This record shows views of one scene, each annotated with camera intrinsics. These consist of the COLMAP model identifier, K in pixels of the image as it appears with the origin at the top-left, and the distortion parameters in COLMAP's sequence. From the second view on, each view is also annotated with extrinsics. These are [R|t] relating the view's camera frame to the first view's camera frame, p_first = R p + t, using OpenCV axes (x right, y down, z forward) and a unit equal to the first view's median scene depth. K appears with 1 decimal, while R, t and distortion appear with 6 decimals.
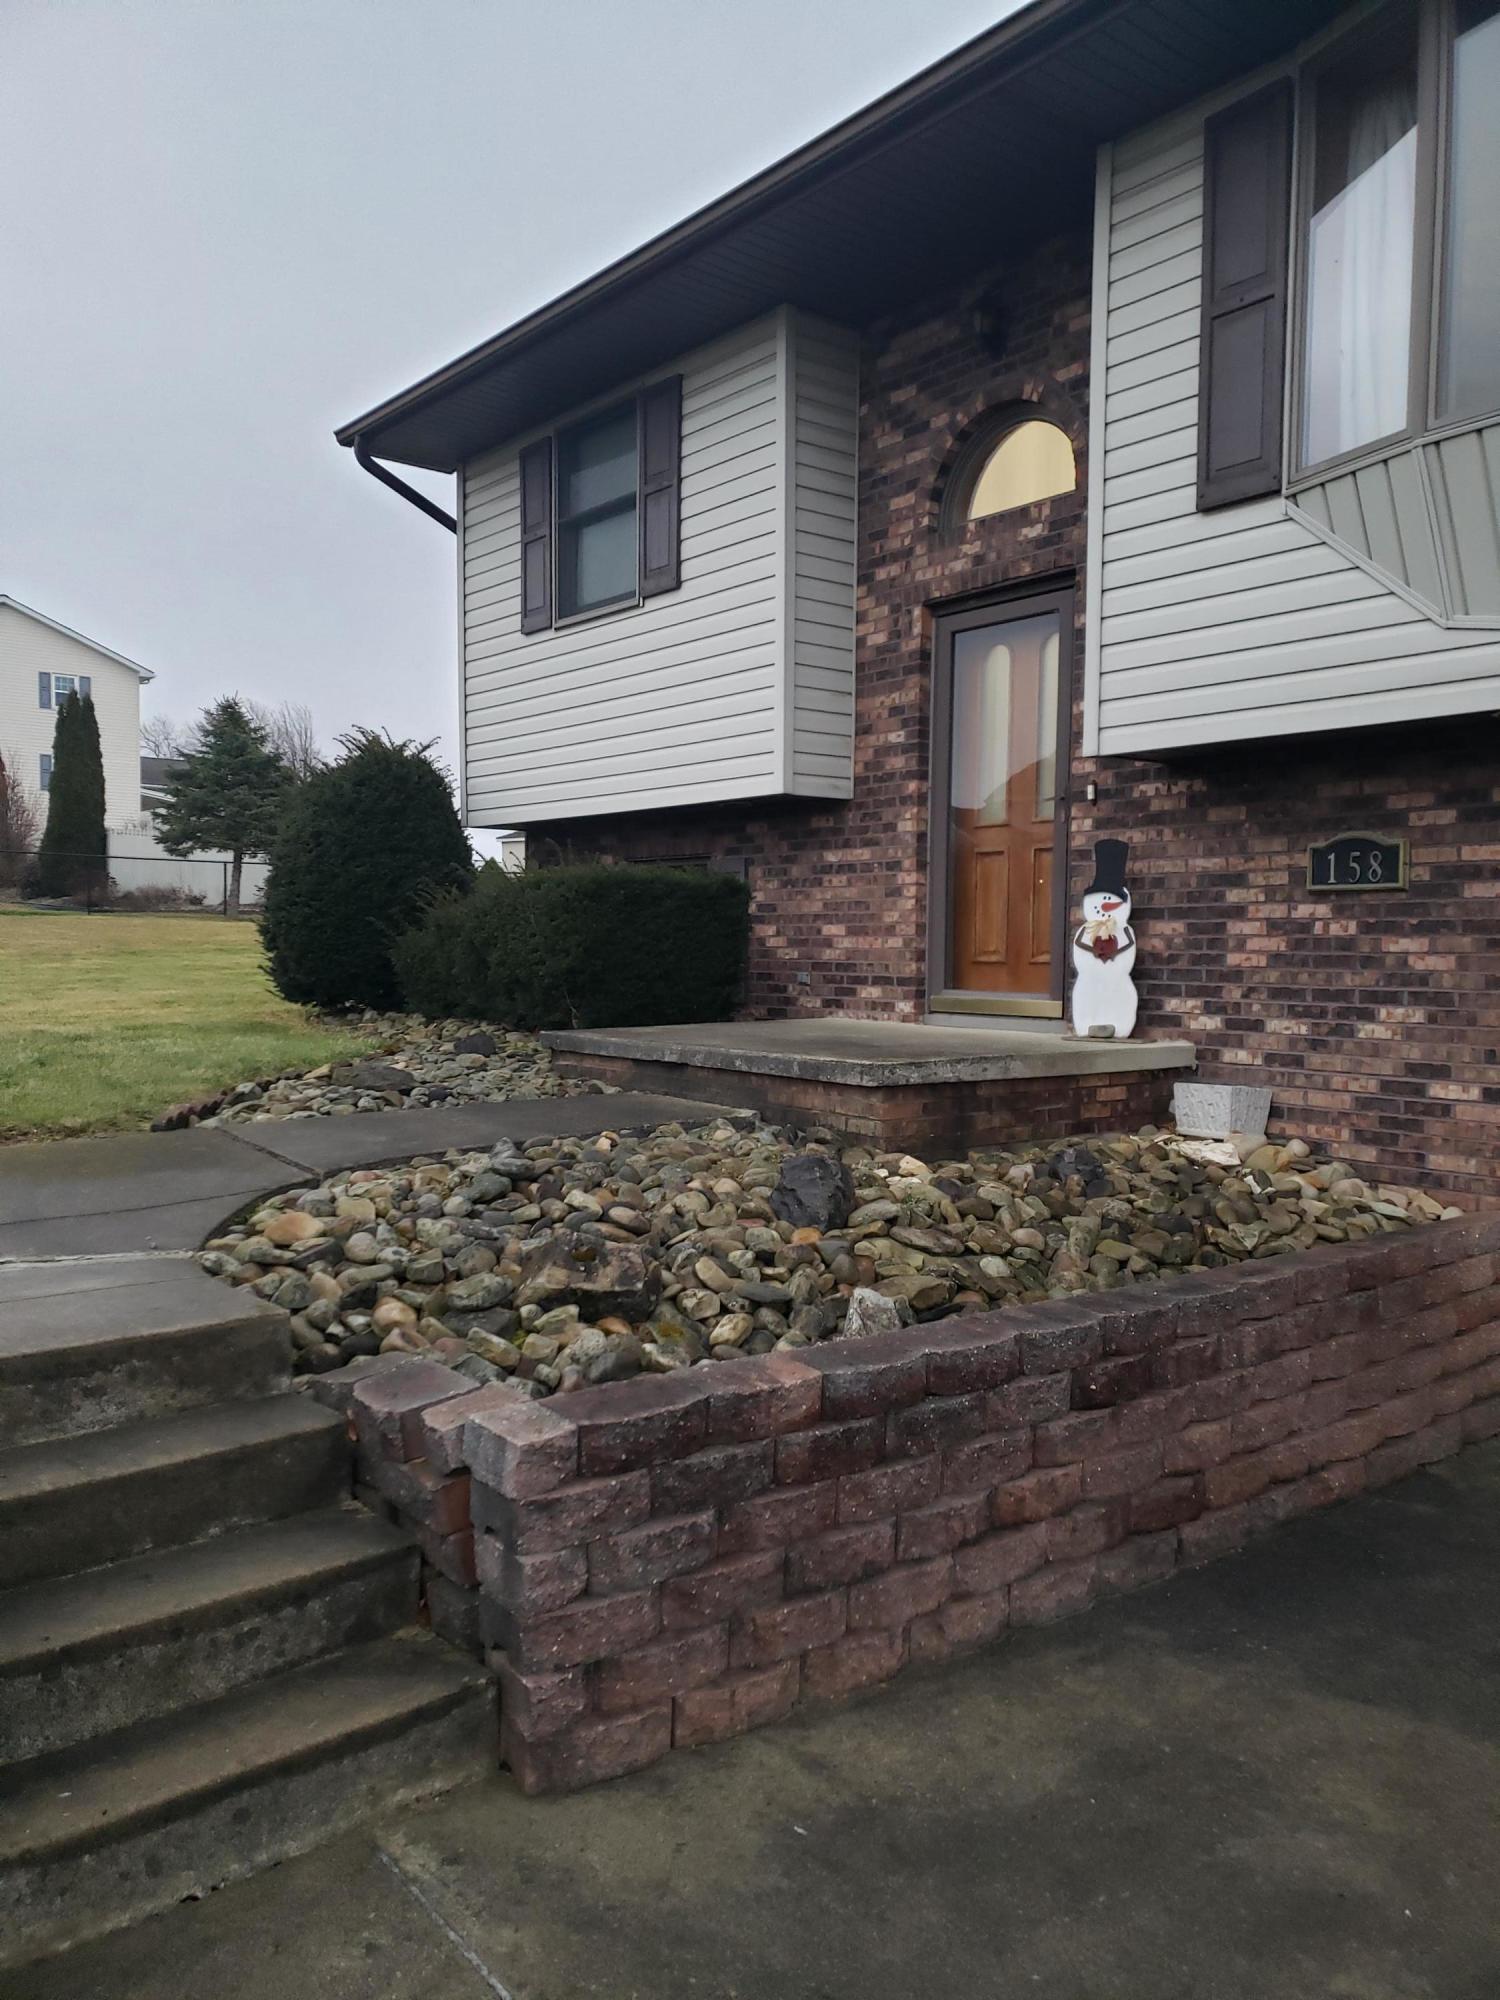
lens RADIAL K [[1559.4, 0, 756.0], [0, 1559.4, 993.6], [0, 0, 1]] dist [0.040452, -0.008350]
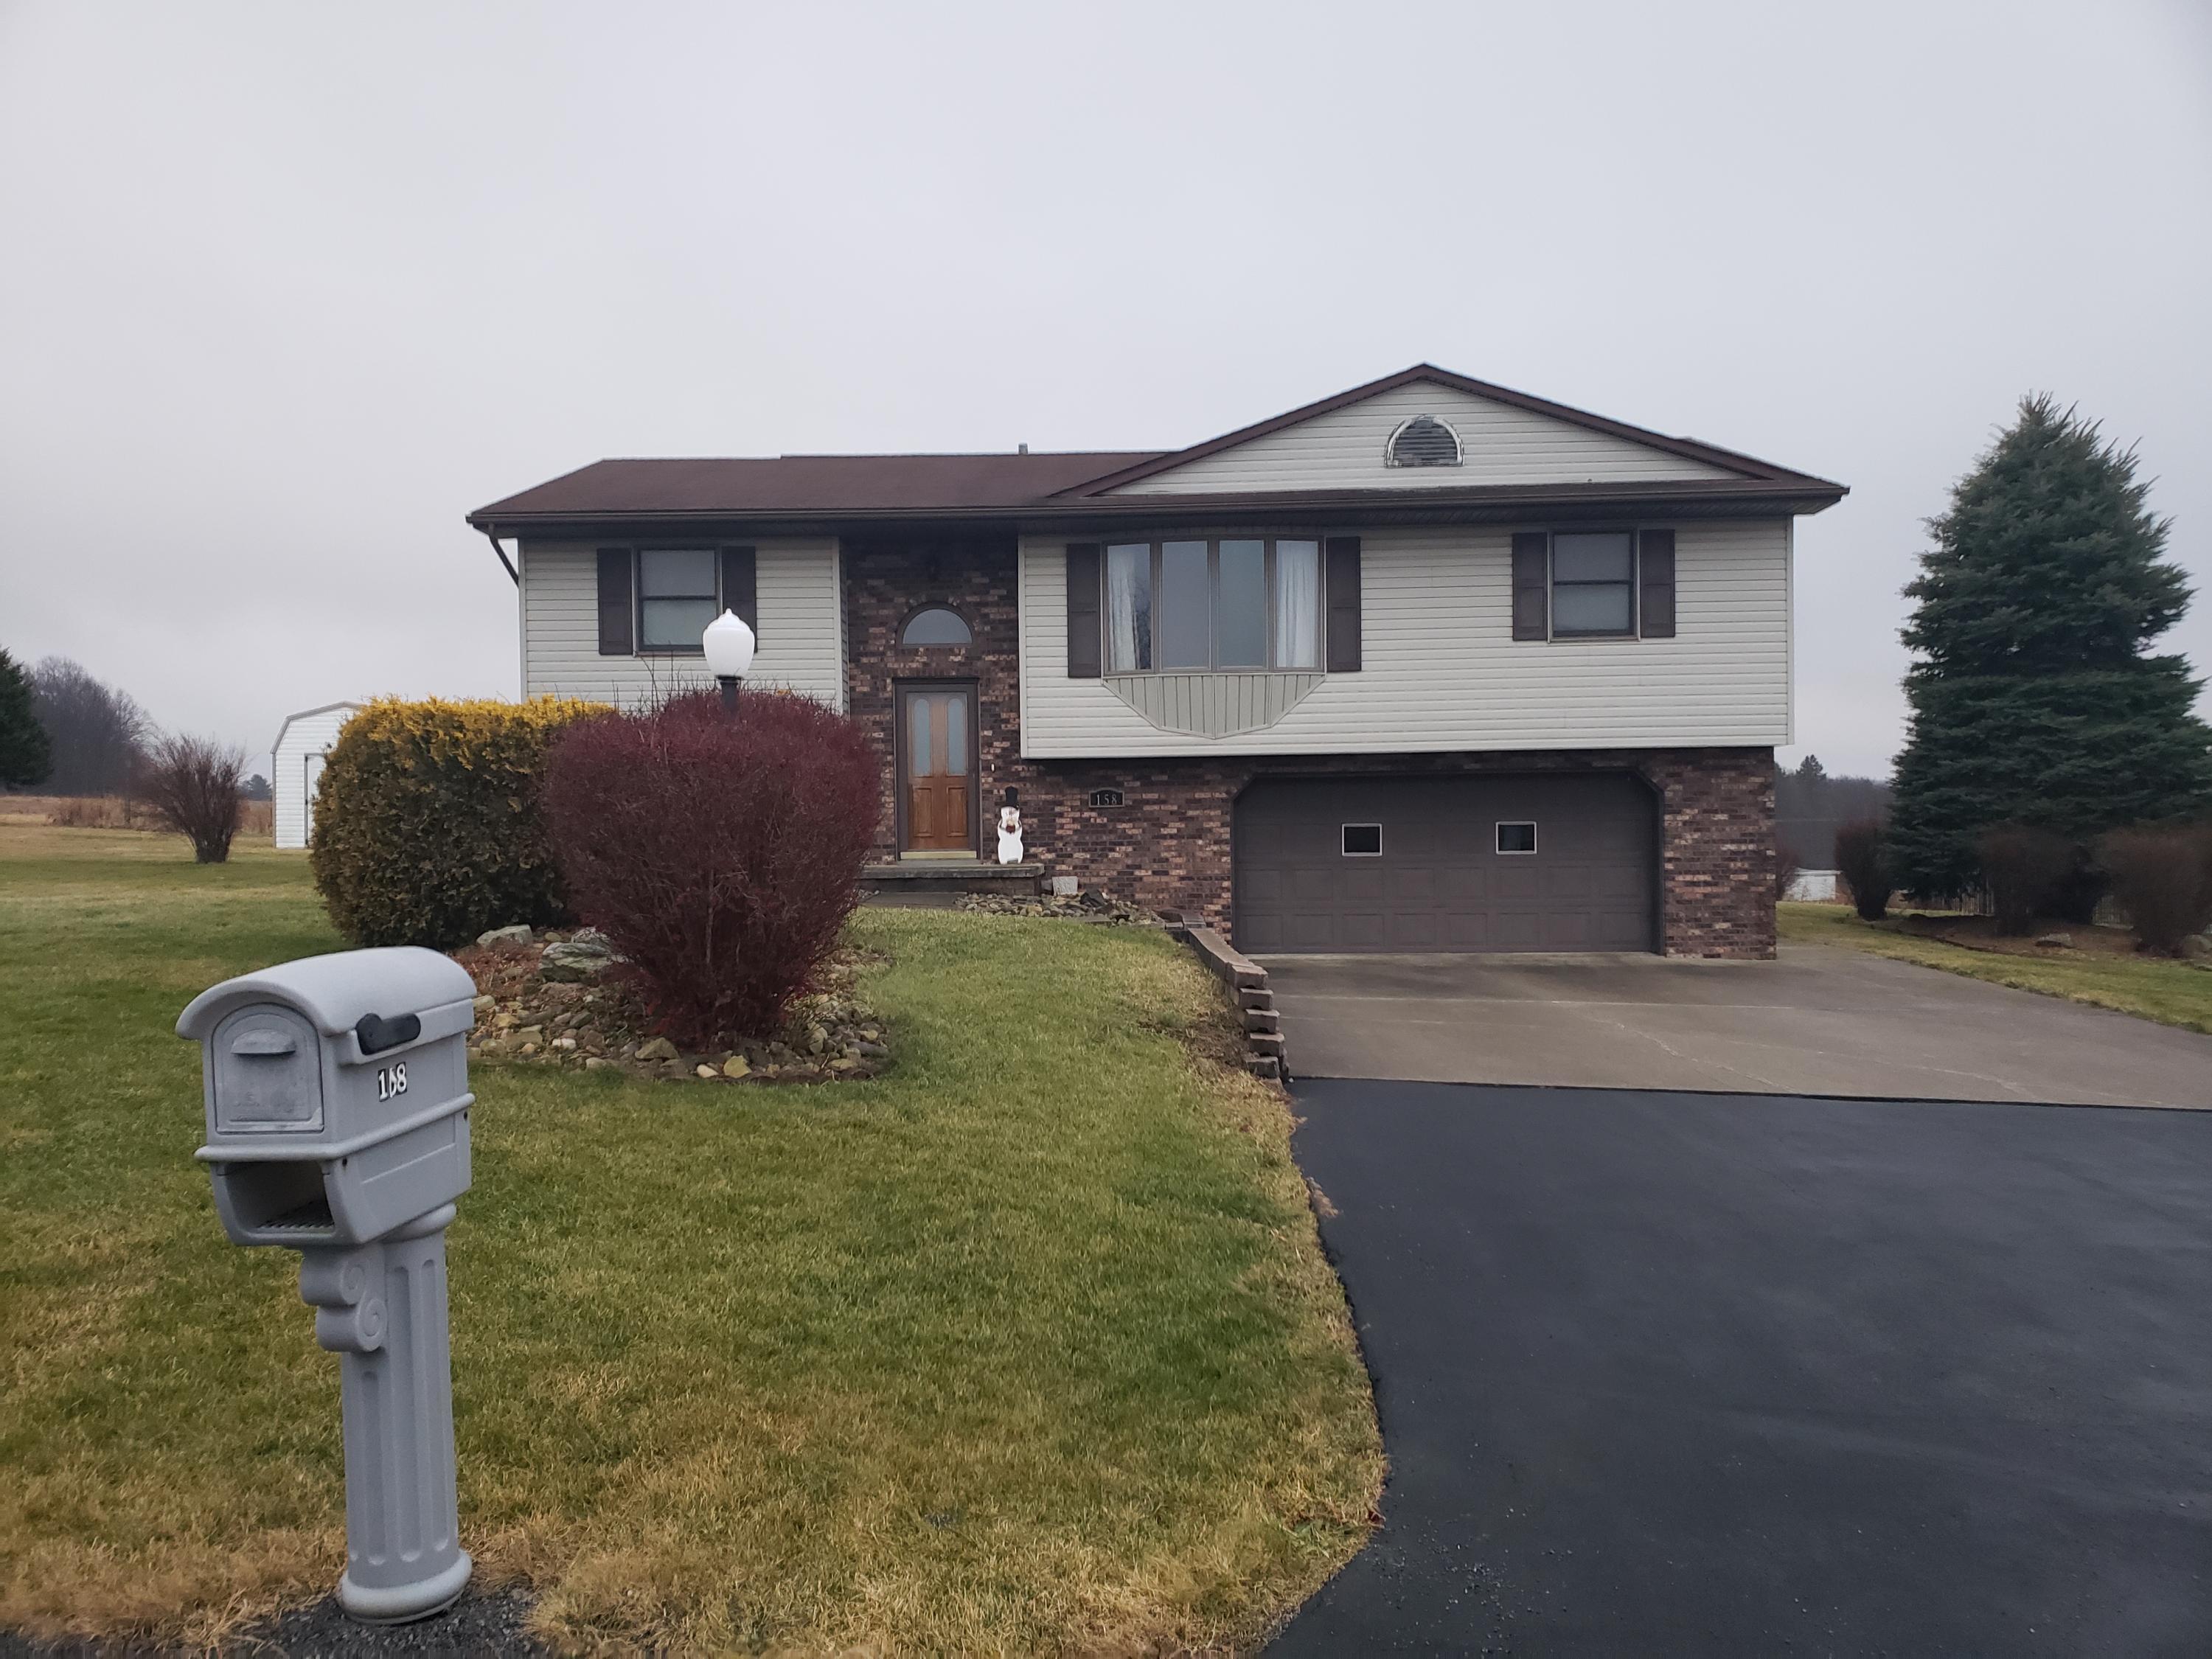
lens RADIAL K [[1724.6, 0, 1098.9], [0, 1724.6, 839.3], [0, 0, 1]] dist [0.040452, -0.008350]
pose [[0.613786, -0.008080, 0.789431, -1.962189], [0.042285, 0.998849, -0.022653, 0.059642], [-0.788339, 0.047285, 0.613421, -0.872194]]
